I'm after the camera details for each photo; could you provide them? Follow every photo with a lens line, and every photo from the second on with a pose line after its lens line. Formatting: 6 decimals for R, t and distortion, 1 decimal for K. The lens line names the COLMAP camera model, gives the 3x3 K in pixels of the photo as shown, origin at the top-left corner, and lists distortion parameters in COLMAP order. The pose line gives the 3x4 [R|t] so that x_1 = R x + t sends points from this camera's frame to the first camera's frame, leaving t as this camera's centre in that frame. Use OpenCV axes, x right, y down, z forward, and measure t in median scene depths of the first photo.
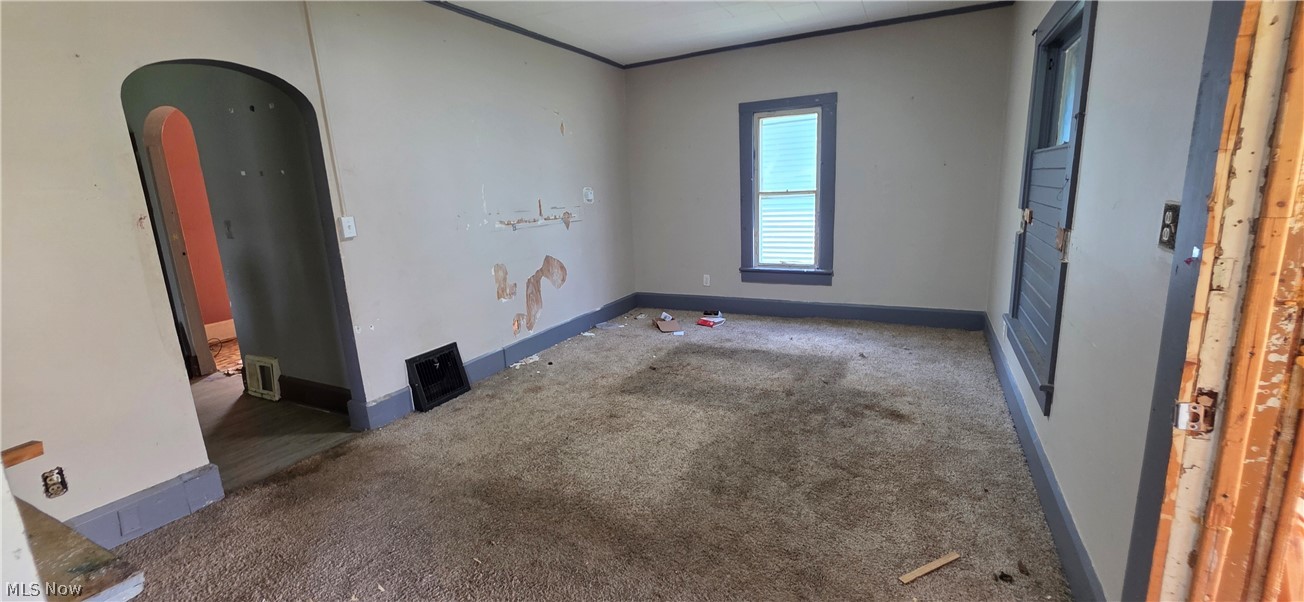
lens RADIAL K [[526.6, 0, 652.0], [0, 526.6, 301.0], [0, 0, 1]] dist [0.000224, -0.000169]
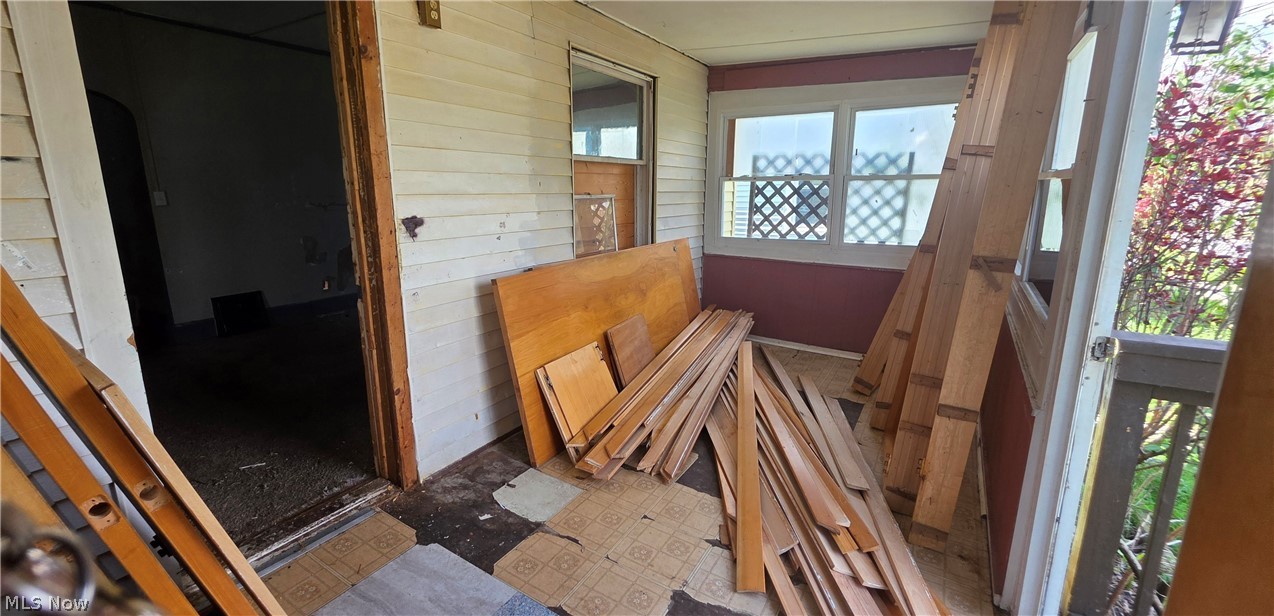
lens RADIAL K [[537.5, 0, 598.6], [0, 537.5, 310.3], [0, 0, 1]] dist [-0.000120, -0.000030]
pose [[0.993039, 0.057766, -0.102645, 0.536367], [-0.056892, 0.998315, 0.011417, 0.054041], [0.103132, -0.005498, 0.994653, -0.232855]]
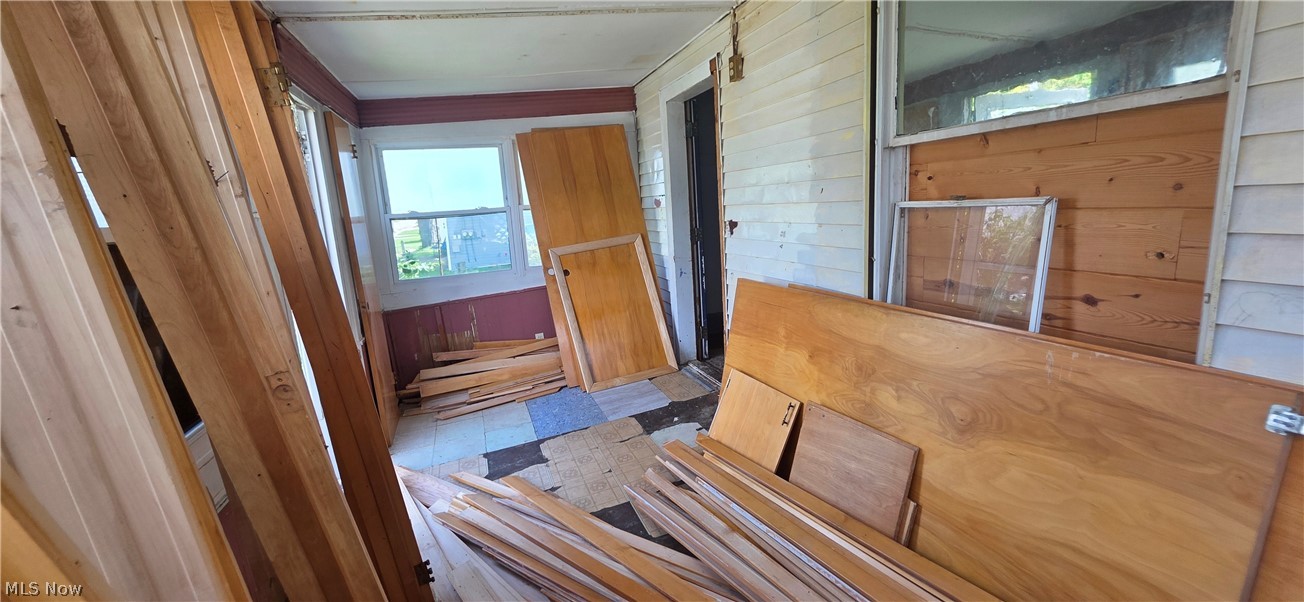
lens RADIAL K [[526.6, 0, 652.0], [0, 526.6, 301.0], [0, 0, 1]] dist [0.000224, -0.000169]
pose [[-0.691906, 0.220448, -0.687509, 1.569477], [-0.055879, 0.933038, 0.355413, -0.575375], [0.719822, 0.284330, -0.633256, 2.344151]]
